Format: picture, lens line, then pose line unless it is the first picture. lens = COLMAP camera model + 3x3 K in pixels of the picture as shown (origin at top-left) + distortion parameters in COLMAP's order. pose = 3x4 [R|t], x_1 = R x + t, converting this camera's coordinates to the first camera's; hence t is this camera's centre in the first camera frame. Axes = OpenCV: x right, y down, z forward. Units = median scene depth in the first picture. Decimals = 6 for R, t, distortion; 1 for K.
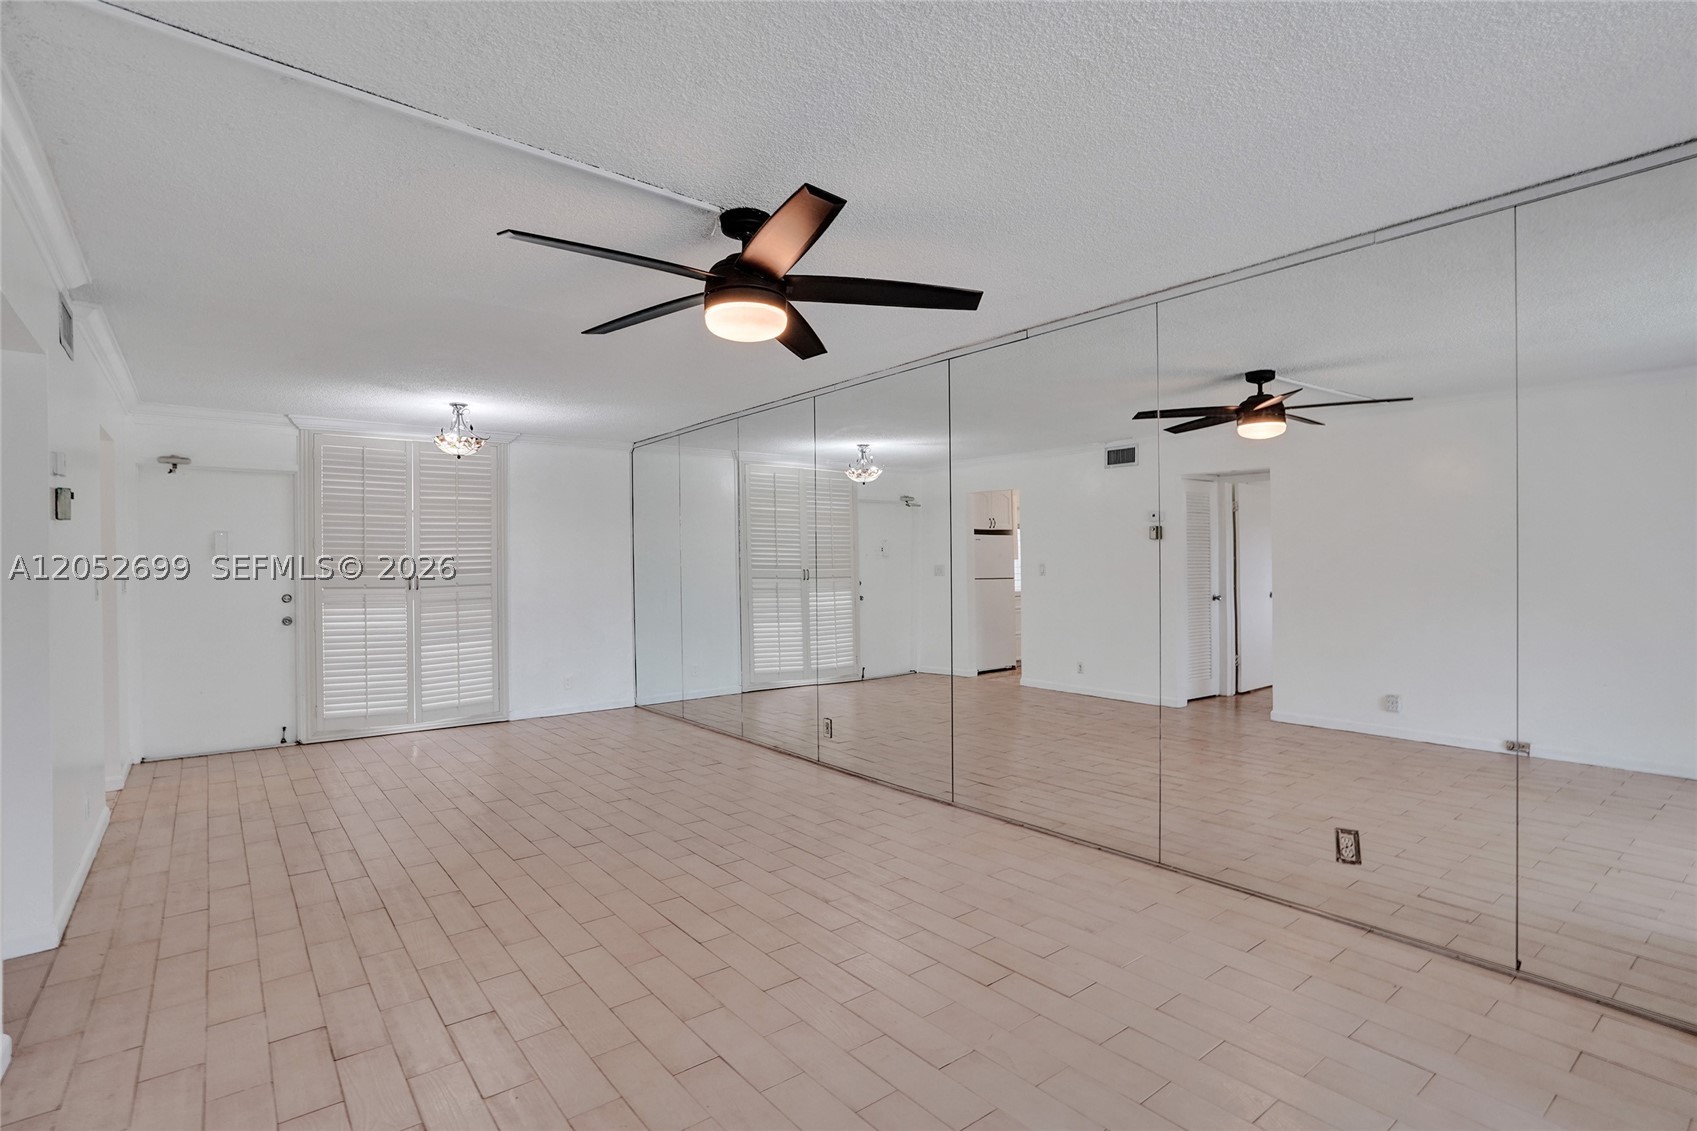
lens RADIAL K [[829.4, 0, 835.5], [0, 829.4, 553.2], [0, 0, 1]] dist [-0.057697, 0.028421]
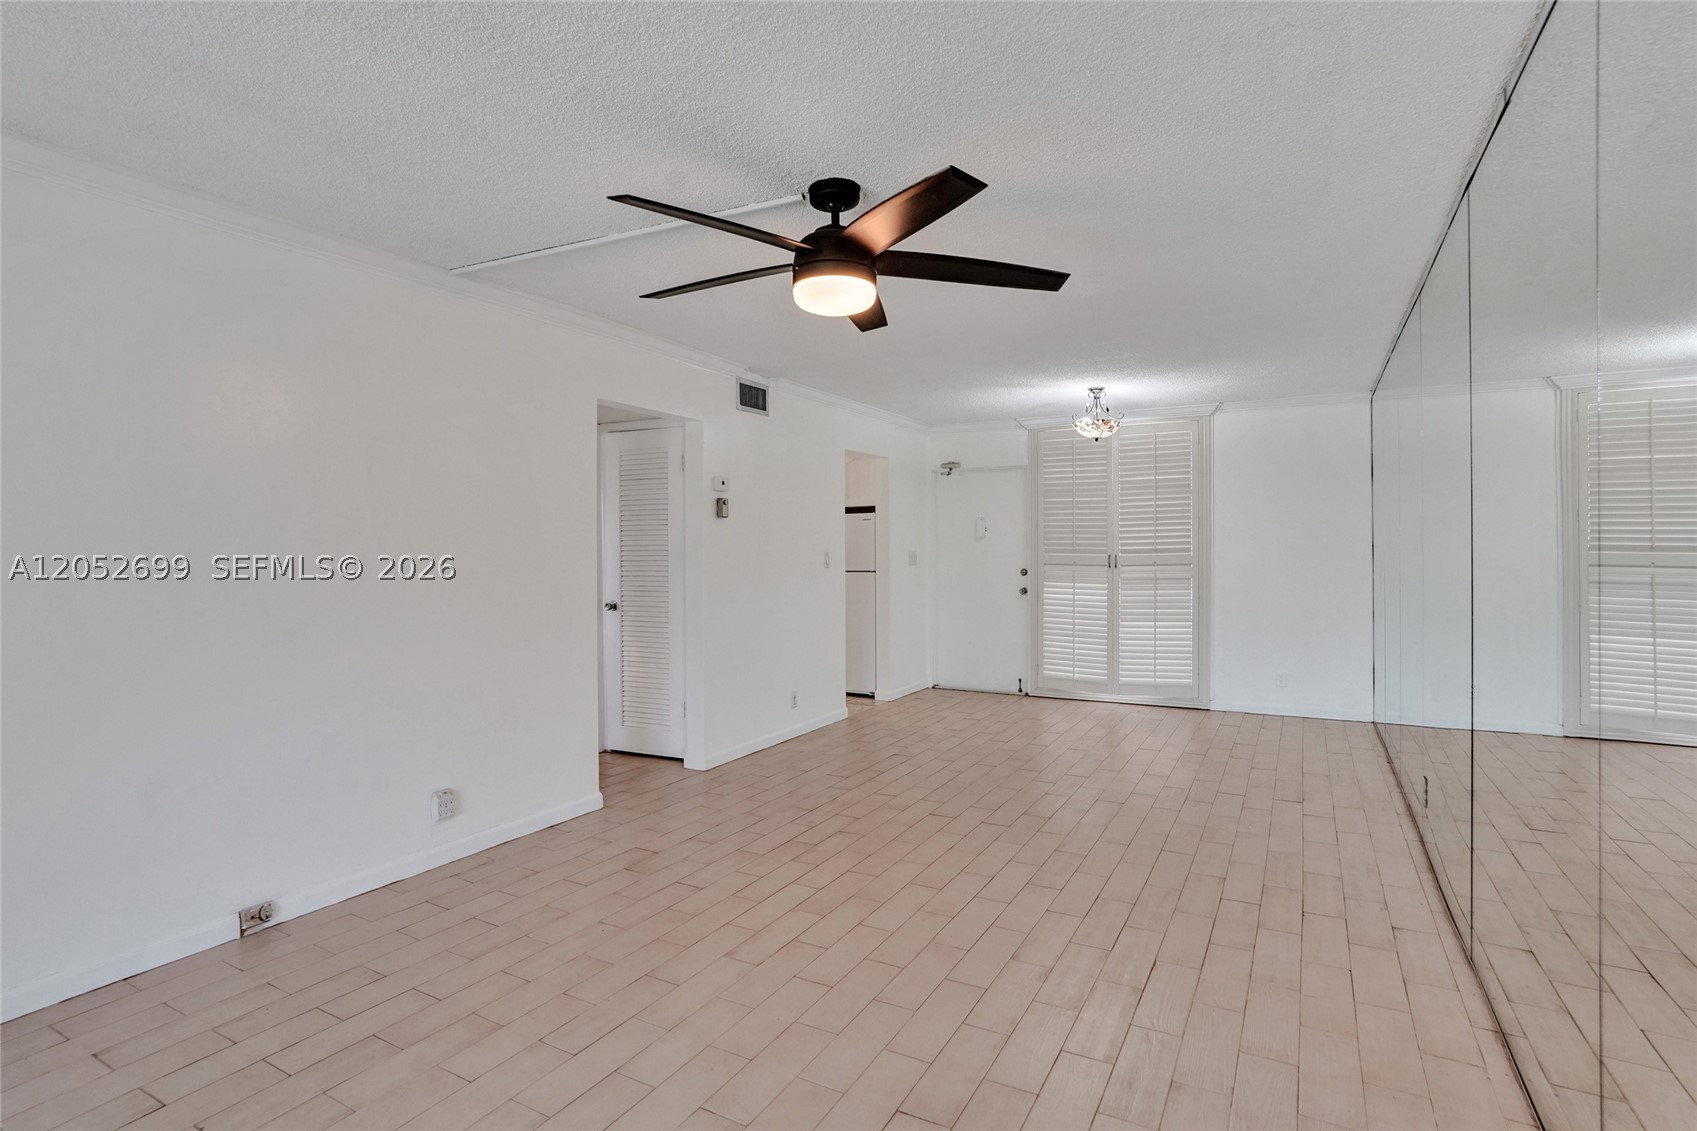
lens RADIAL K [[829.4, 0, 835.5], [0, 829.4, 553.2], [0, 0, 1]] dist [-0.057697, 0.028421]
pose [[0.397083, 0.012240, -0.917701, 0.332264], [0.012375, 0.999749, 0.018689, 0.001342], [0.917699, -0.018778, 0.396832, 0.261935]]
